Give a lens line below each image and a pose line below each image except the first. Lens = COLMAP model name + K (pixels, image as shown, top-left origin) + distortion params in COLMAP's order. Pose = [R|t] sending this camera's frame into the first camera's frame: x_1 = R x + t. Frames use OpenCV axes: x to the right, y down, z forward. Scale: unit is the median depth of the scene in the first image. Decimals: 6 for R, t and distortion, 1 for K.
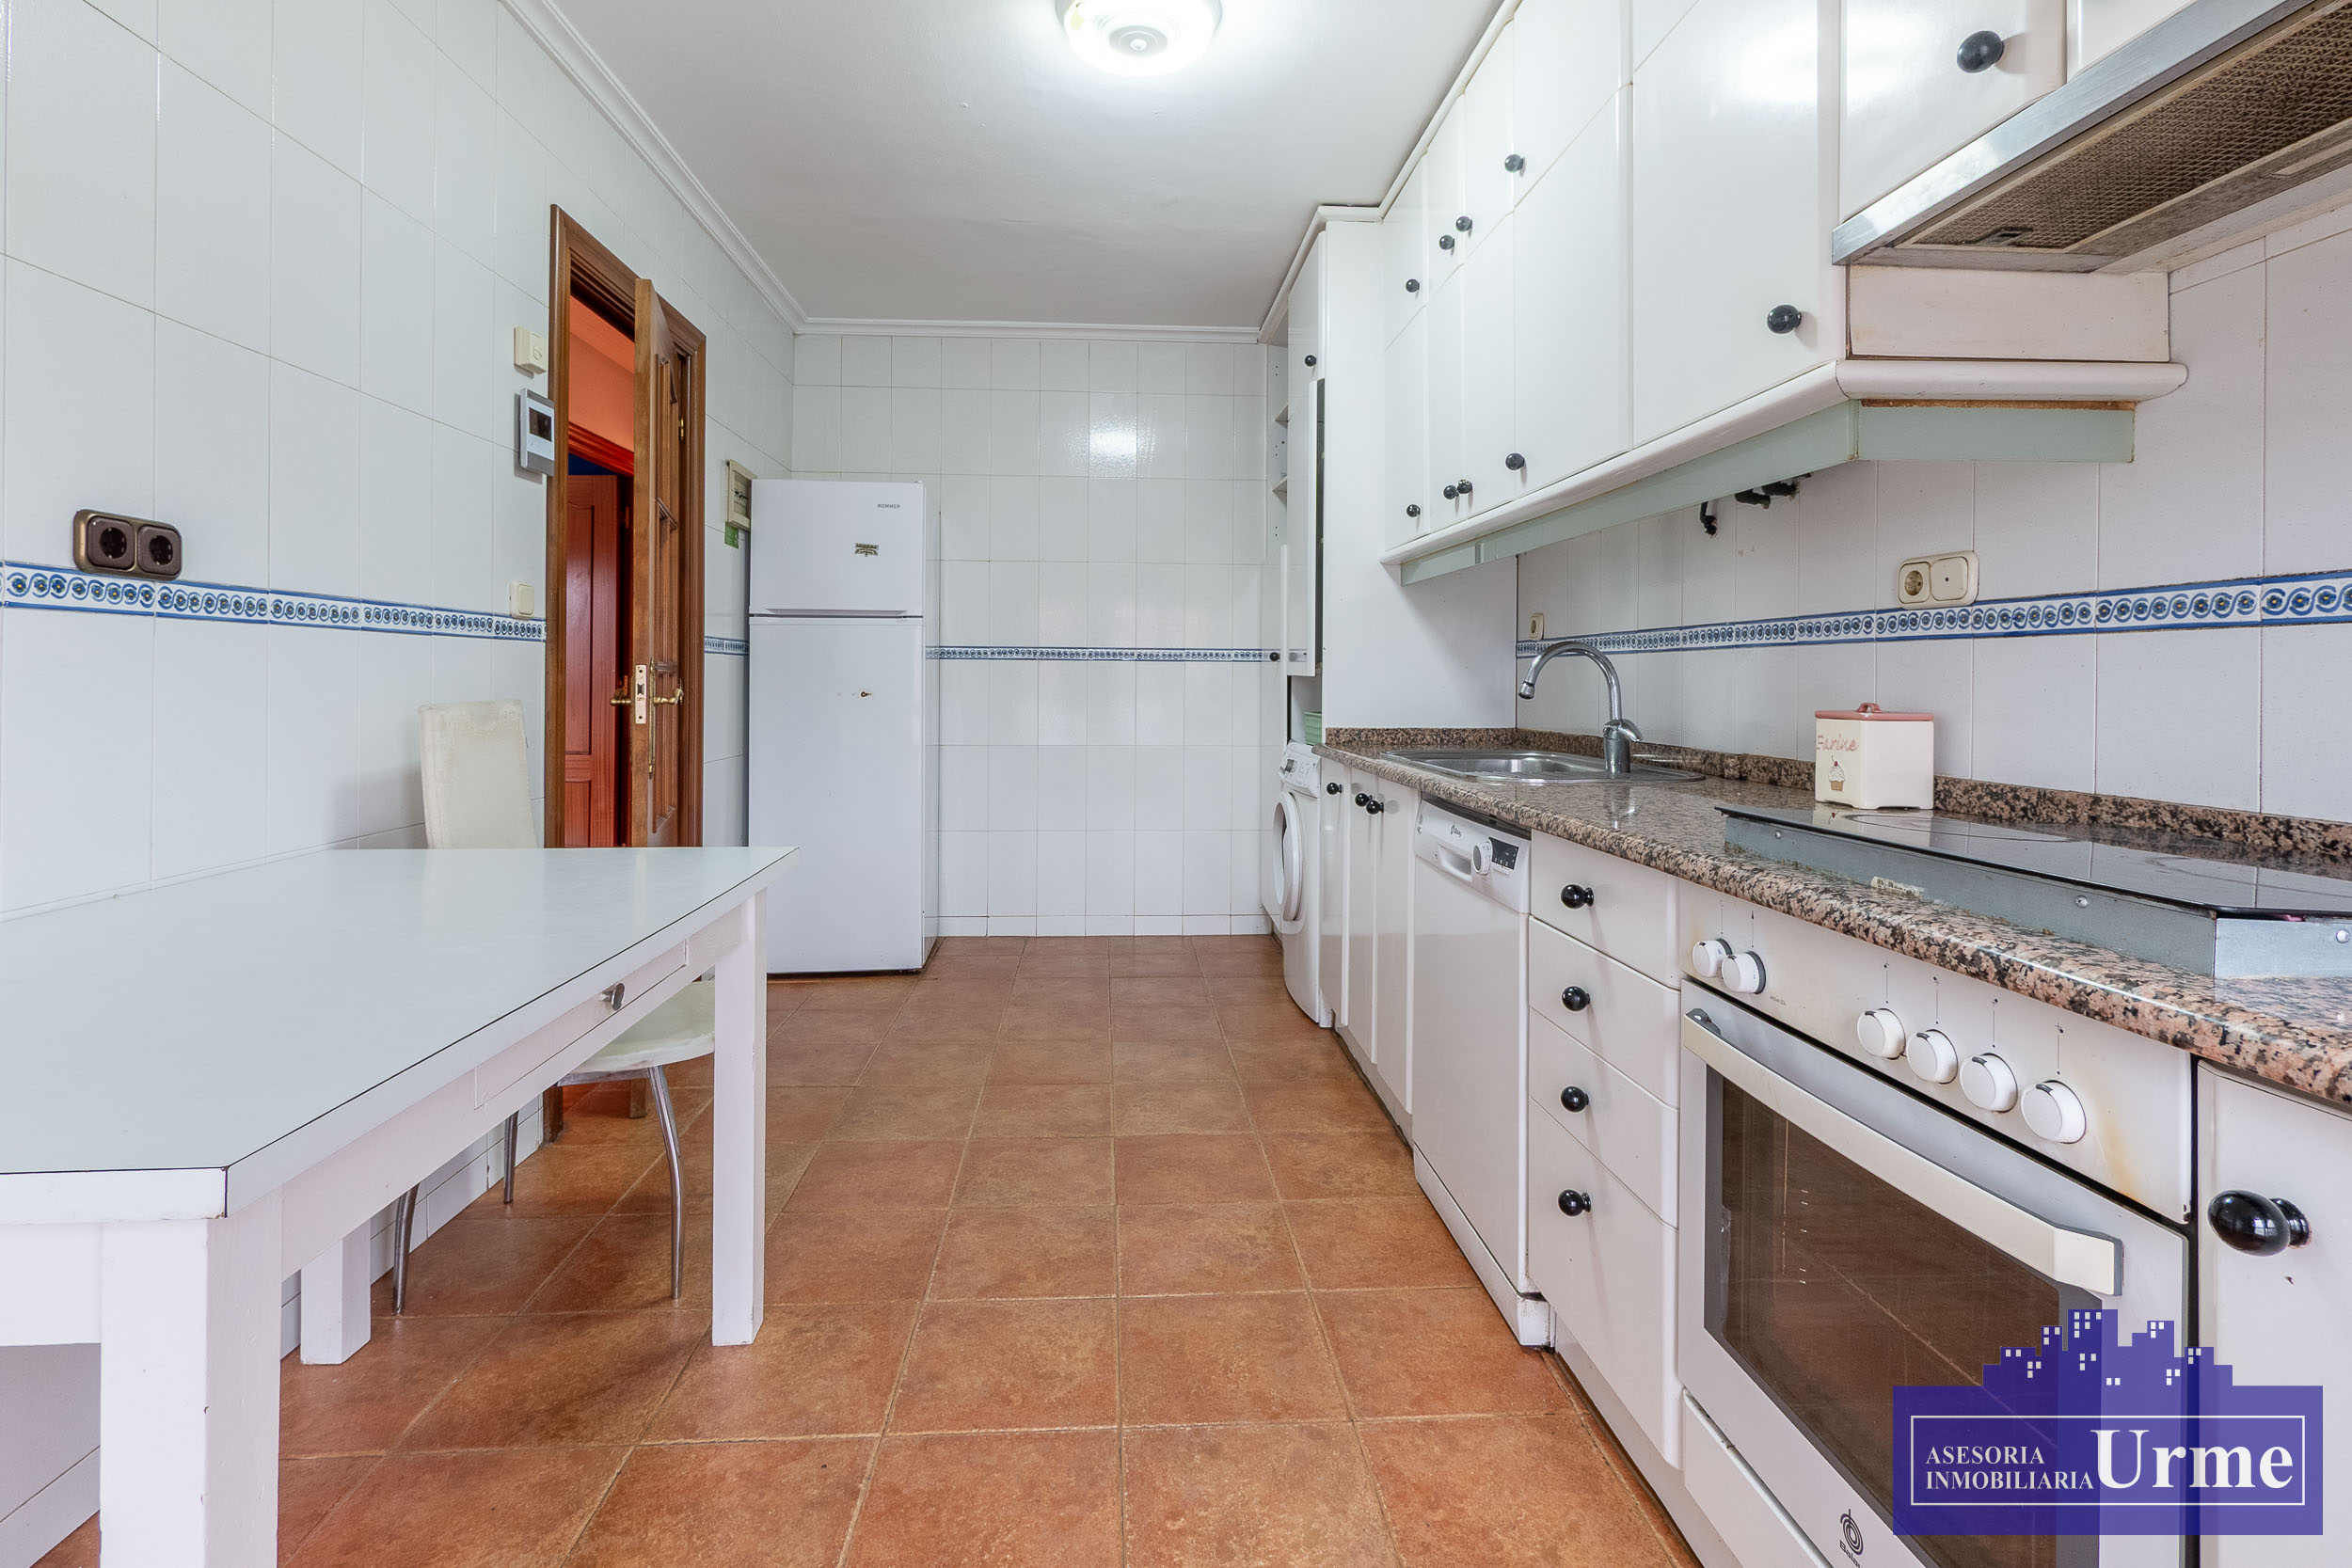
lens RADIAL K [[1111.4, 0, 1160.6], [0, 1111.4, 679.8], [0, 0, 1]] dist [0.004546, -0.000685]
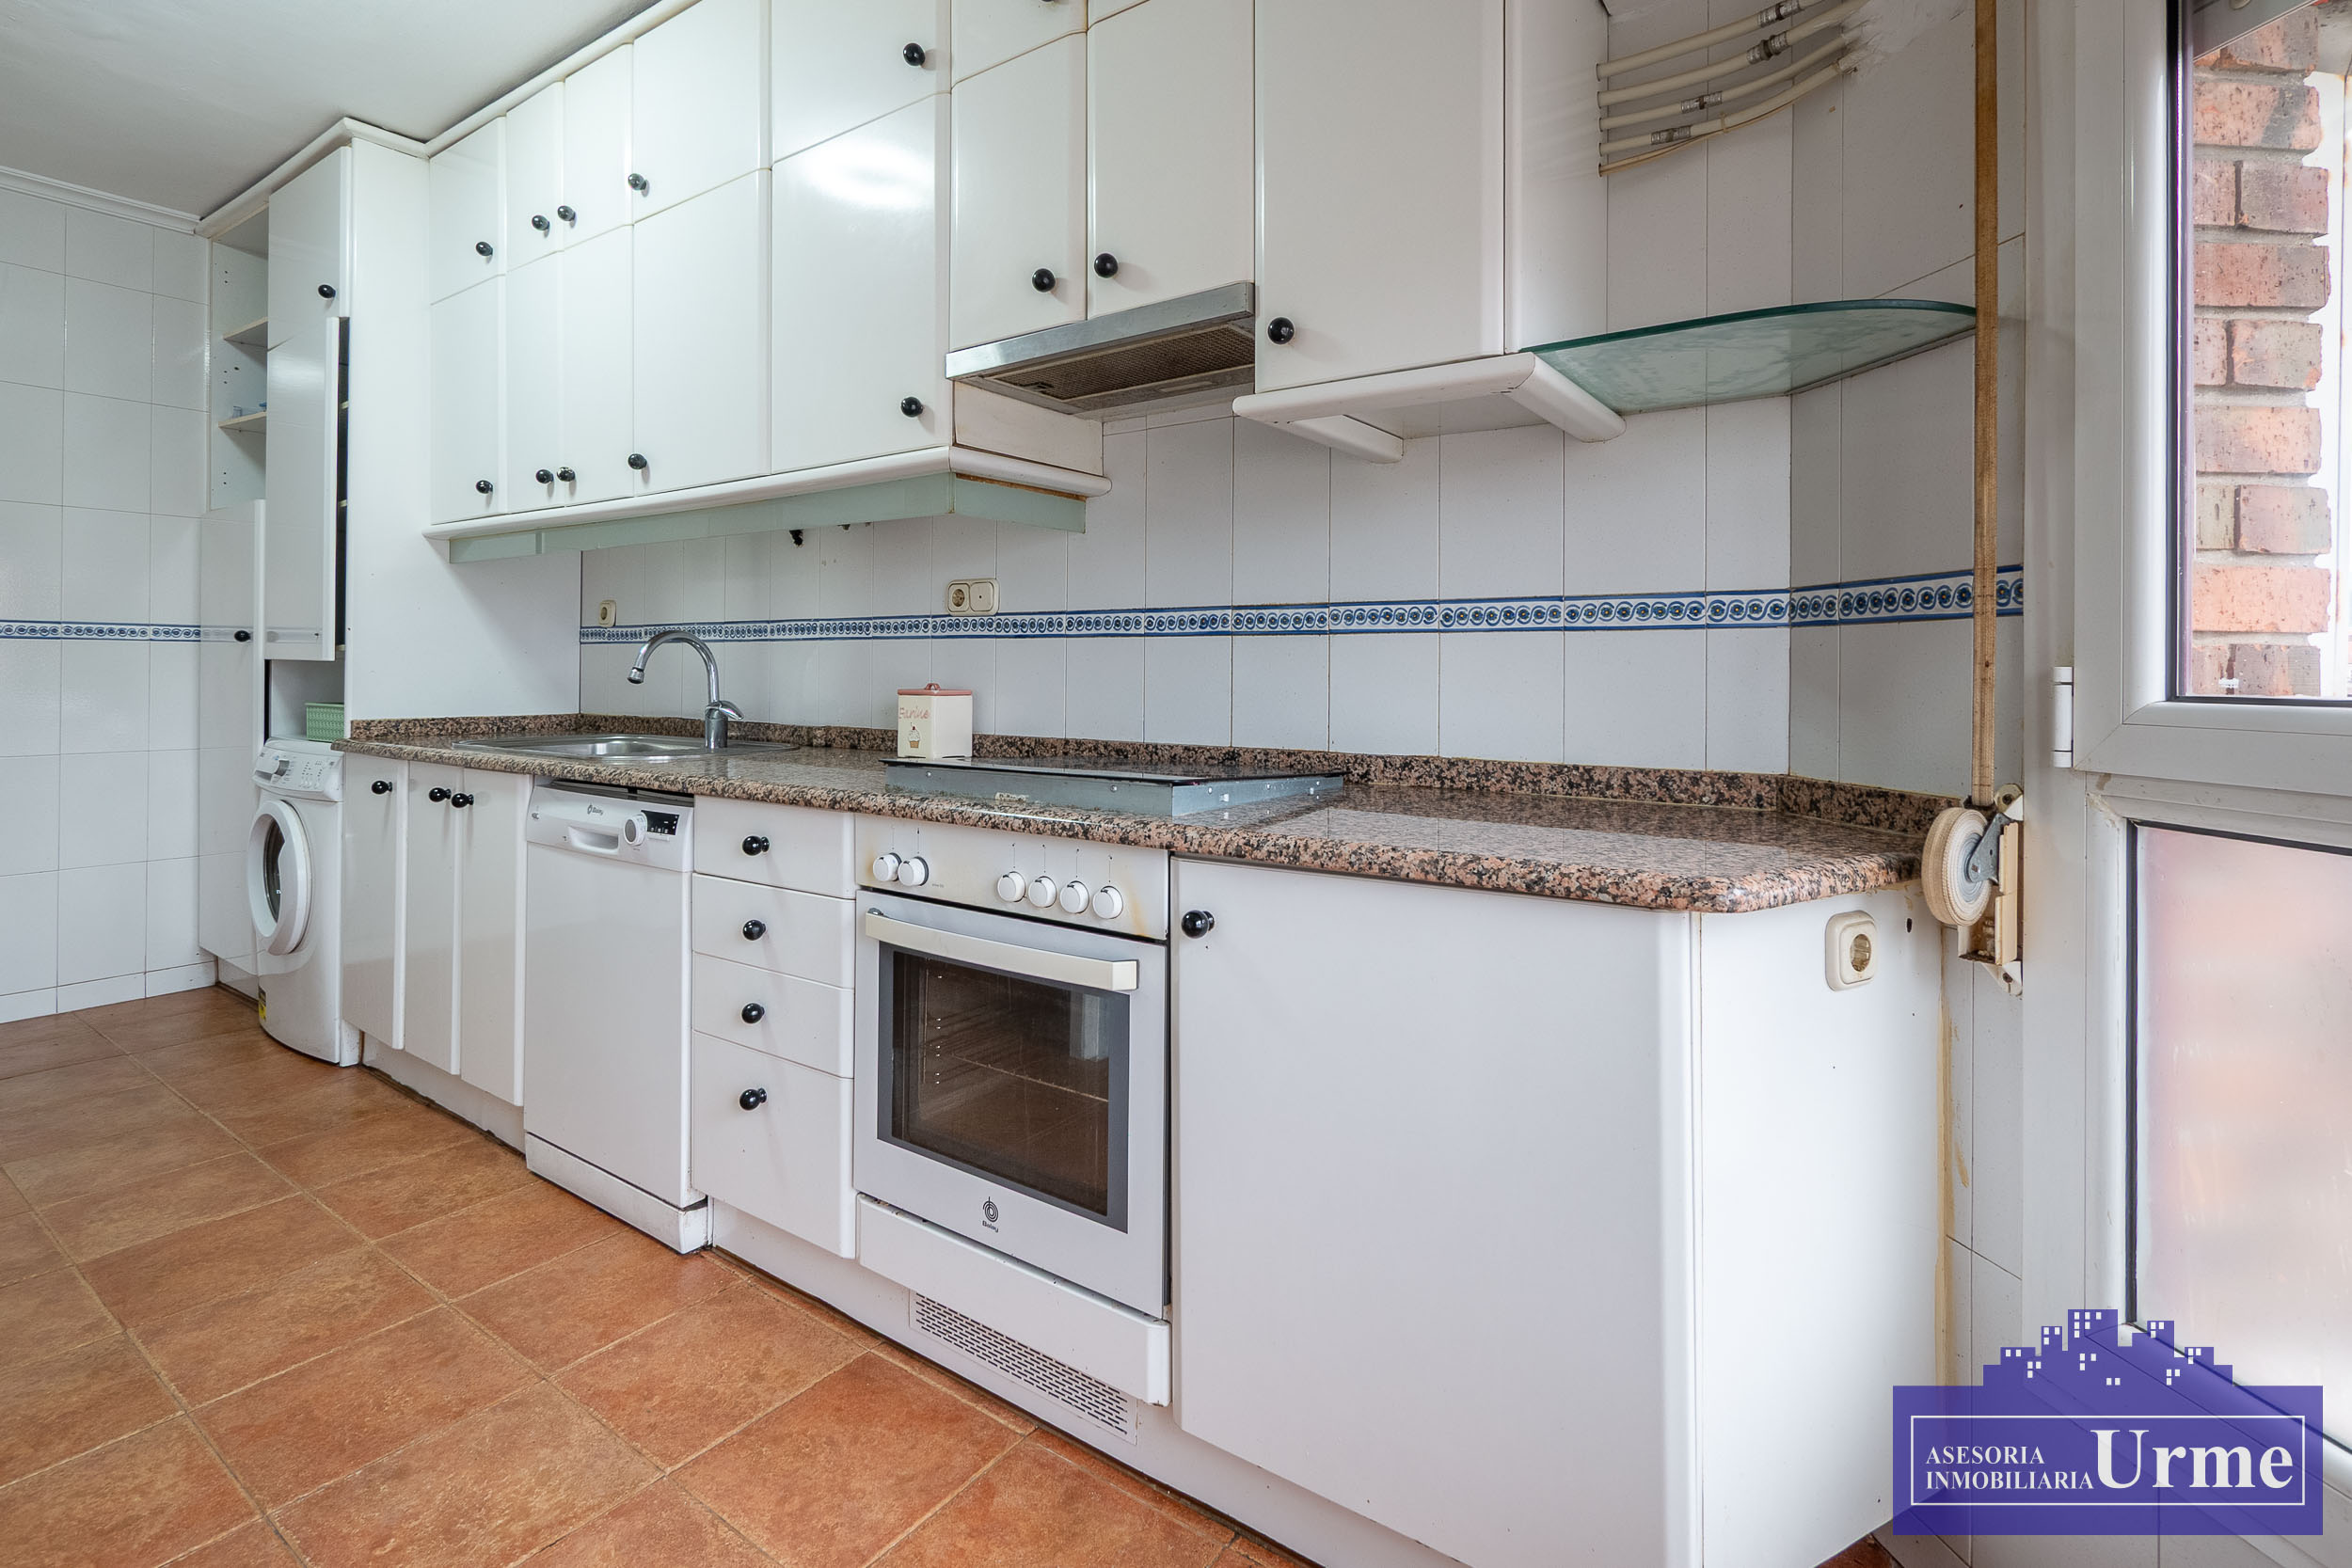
lens RADIAL K [[1111.4, 0, 1196.6], [0, 1111.4, 671.1], [0, 0, 1]] dist [0.004546, -0.000685]
pose [[0.619302, -0.002151, 0.785150, -0.243208], [-0.002198, 0.999988, 0.004473, -0.001060], [-0.785150, -0.004496, 0.619290, -0.109232]]
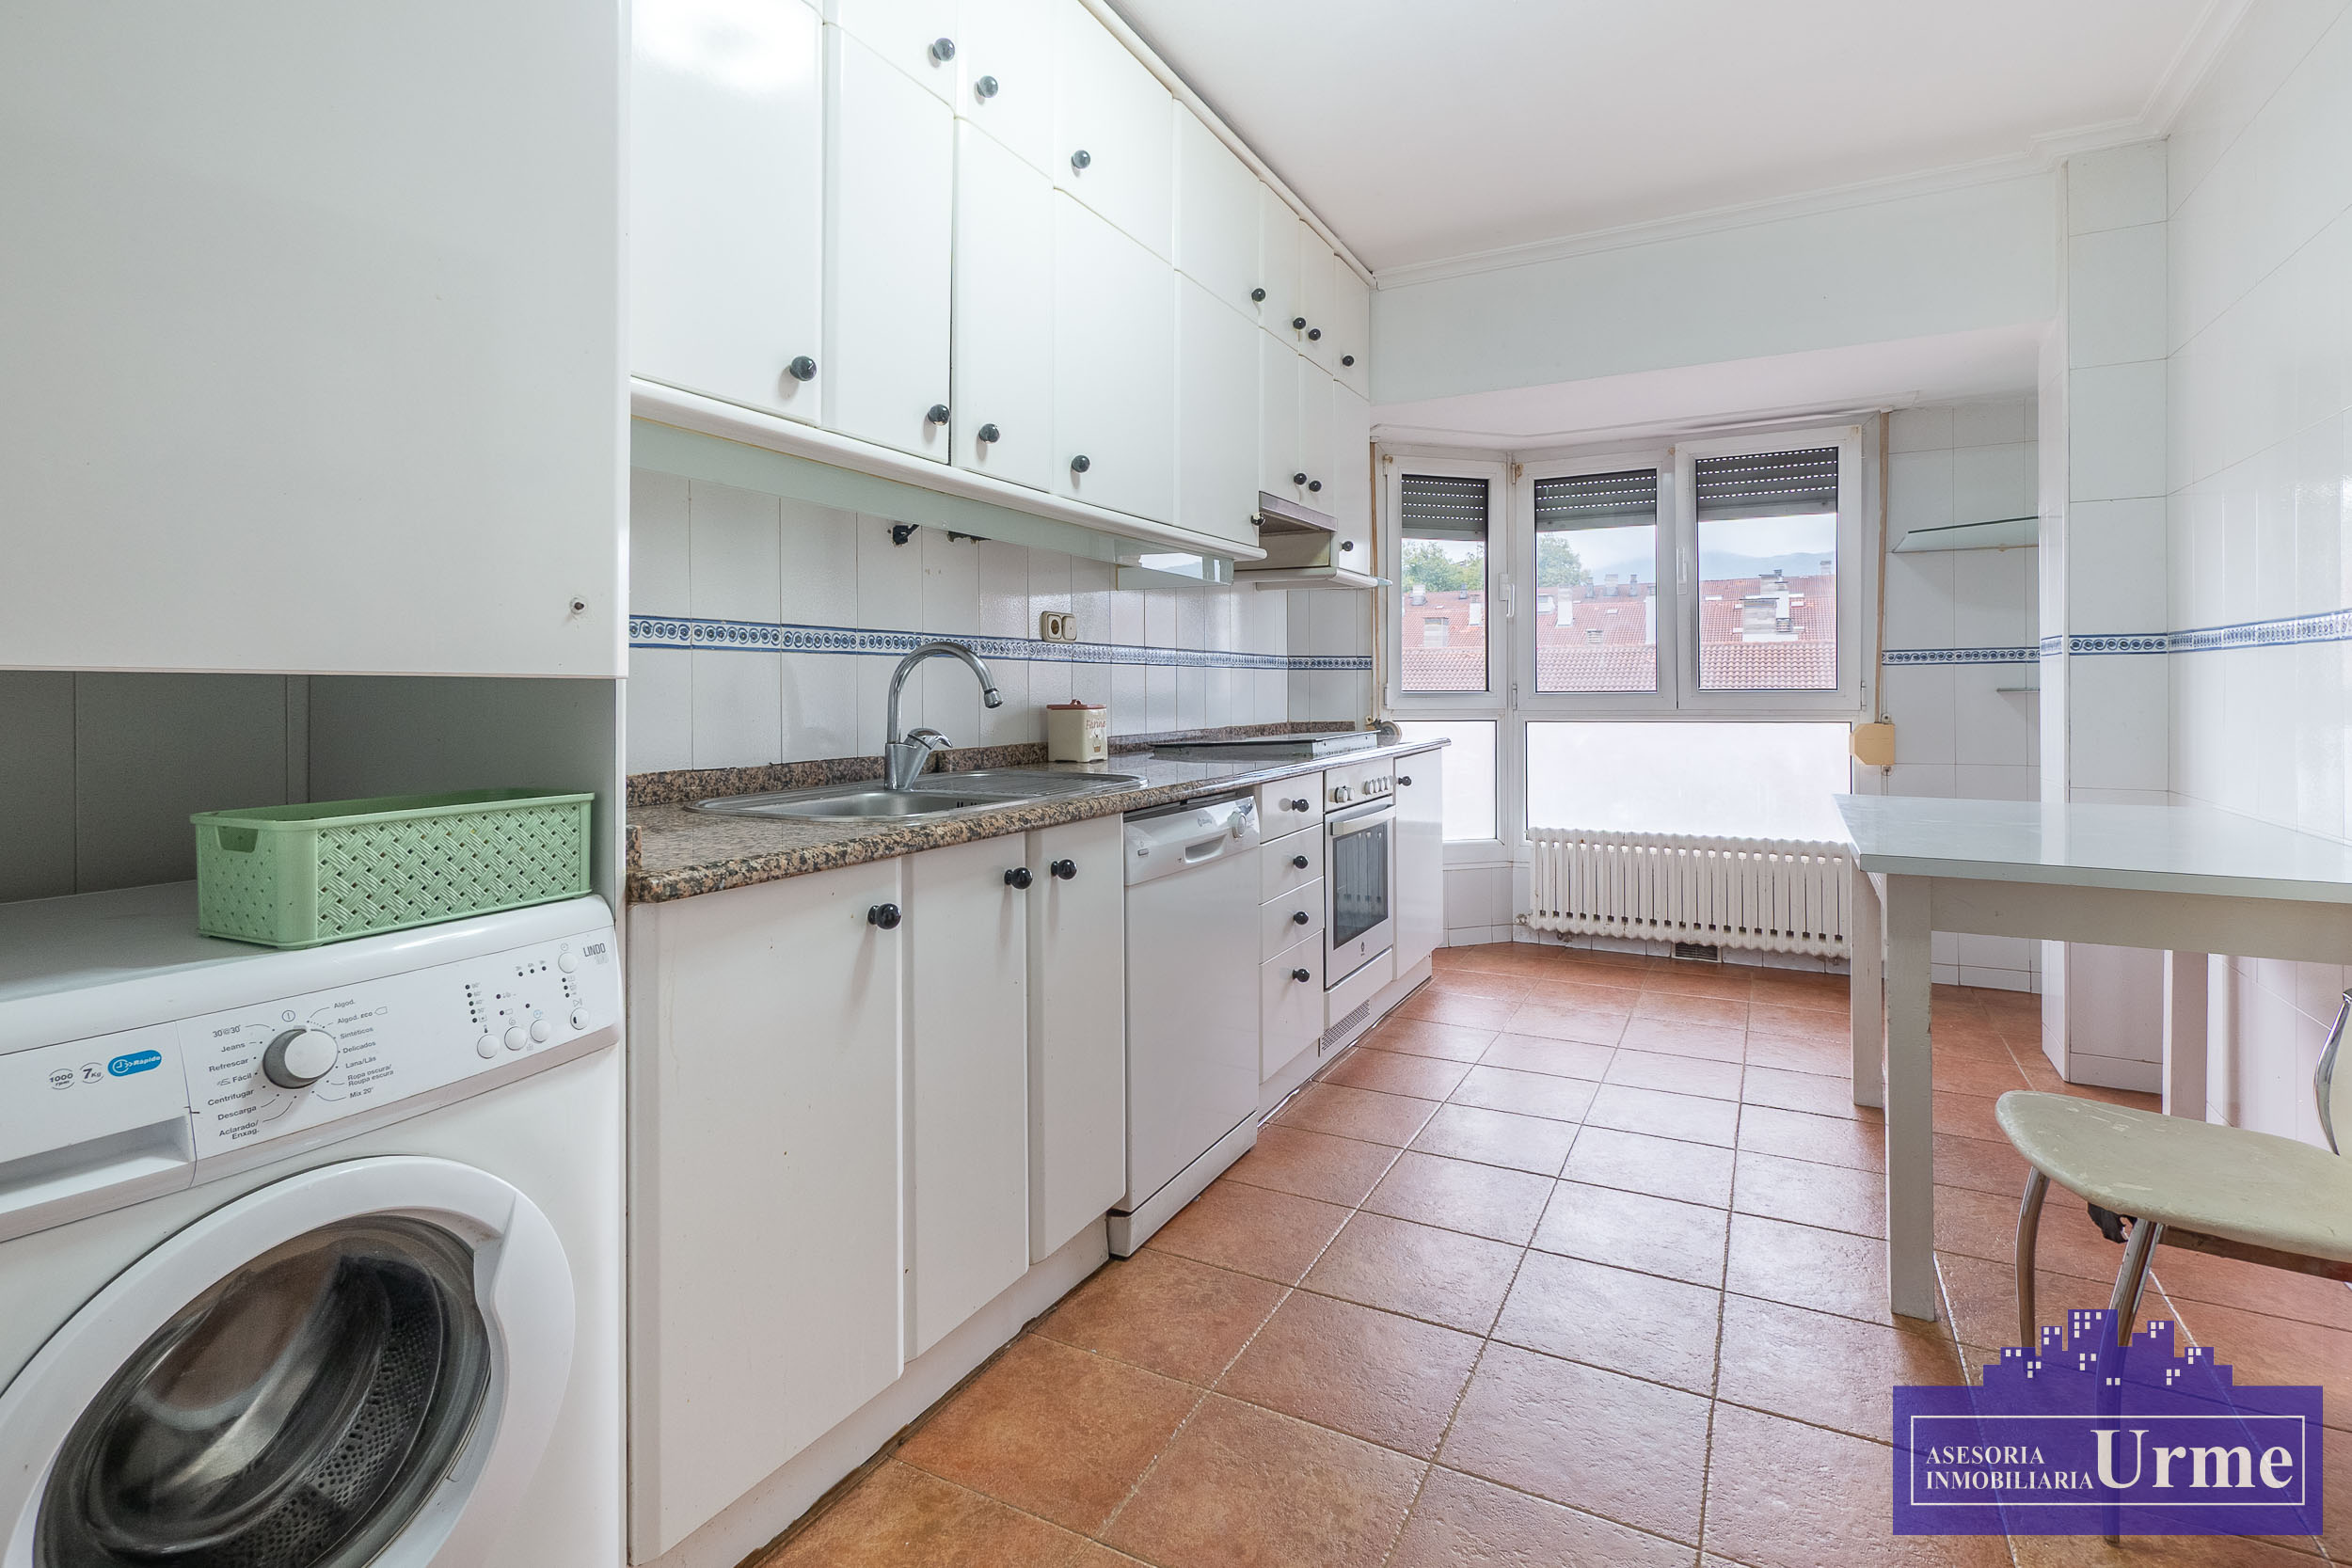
lens RADIAL K [[1111.4, 0, 1166.7], [0, 1111.4, 673.4], [0, 0, 1]] dist [0.004546, -0.000685]
pose [[-0.850561, -0.003050, 0.525868, -0.345853], [-0.006801, 0.999963, -0.005201, -0.010069], [-0.525832, -0.008000, -0.850551, 2.343416]]
